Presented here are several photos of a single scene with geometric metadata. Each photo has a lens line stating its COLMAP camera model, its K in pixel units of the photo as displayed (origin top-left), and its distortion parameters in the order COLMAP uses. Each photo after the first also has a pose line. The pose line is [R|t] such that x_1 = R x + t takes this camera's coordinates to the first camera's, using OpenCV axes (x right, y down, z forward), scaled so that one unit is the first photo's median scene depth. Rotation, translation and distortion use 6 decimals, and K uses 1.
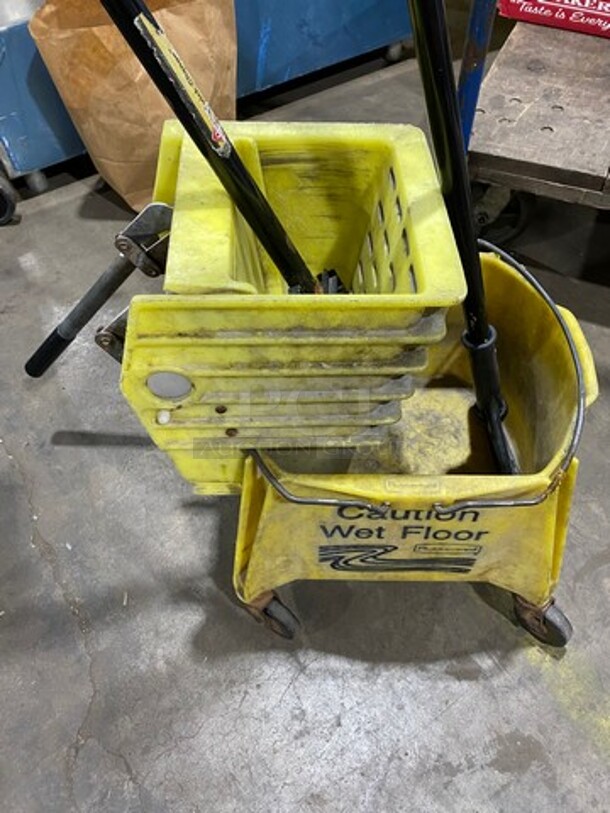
lens RADIAL K [[640.4, 0, 305.0], [0, 640.4, 406.5], [0, 0, 1]] dist [0.002215, -0.004204]
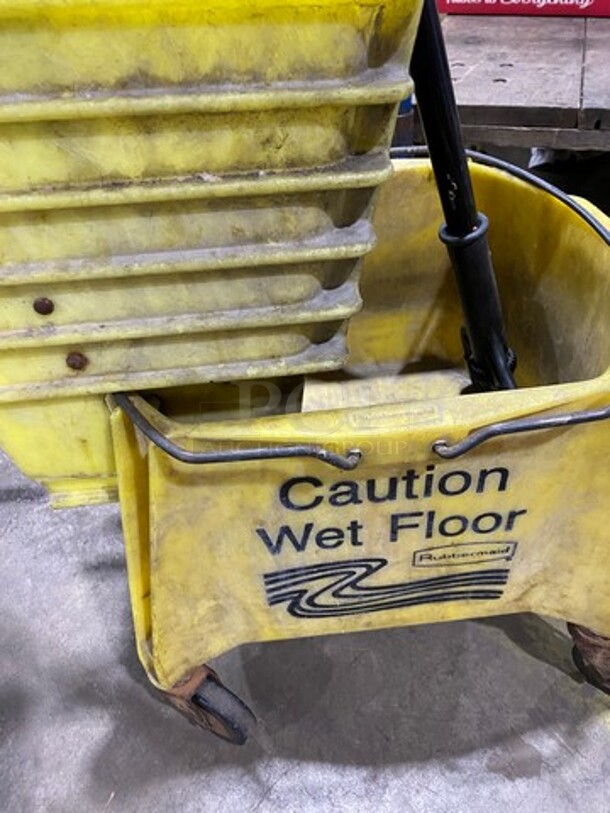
lens RADIAL K [[640.4, 0, 305.0], [0, 640.4, 406.5], [0, 0, 1]] dist [0.002215, -0.004204]
pose [[0.993760, -0.101187, 0.046917, 0.045229], [0.107852, 0.978997, -0.173009, 0.154750], [-0.028425, 0.176990, 0.983802, 0.318007]]
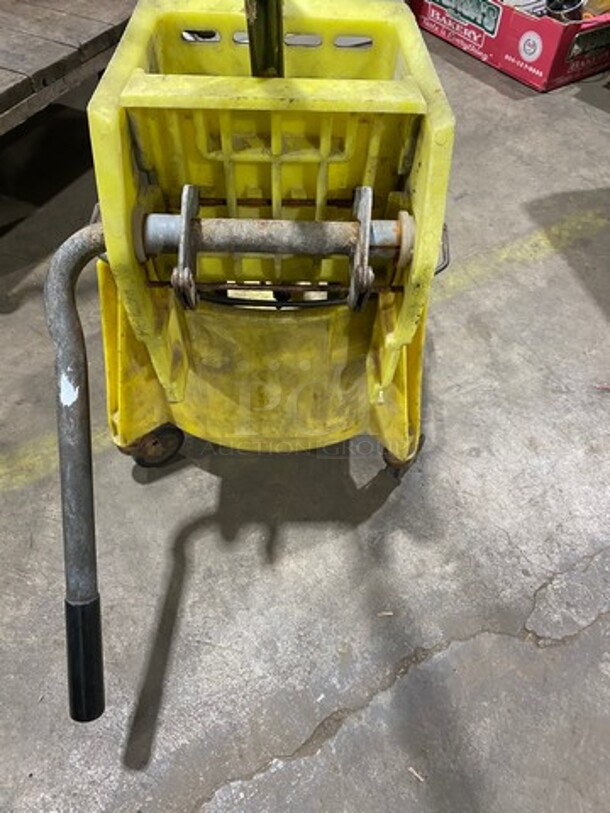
lens RADIAL K [[640.4, 0, 305.0], [0, 640.4, 406.5], [0, 0, 1]] dist [0.002215, -0.004204]
pose [[0.003504, -0.777528, 0.628838, -0.684647], [0.757632, 0.412495, 0.505809, -0.395112], [-0.652673, 0.474656, 0.590525, 0.450972]]
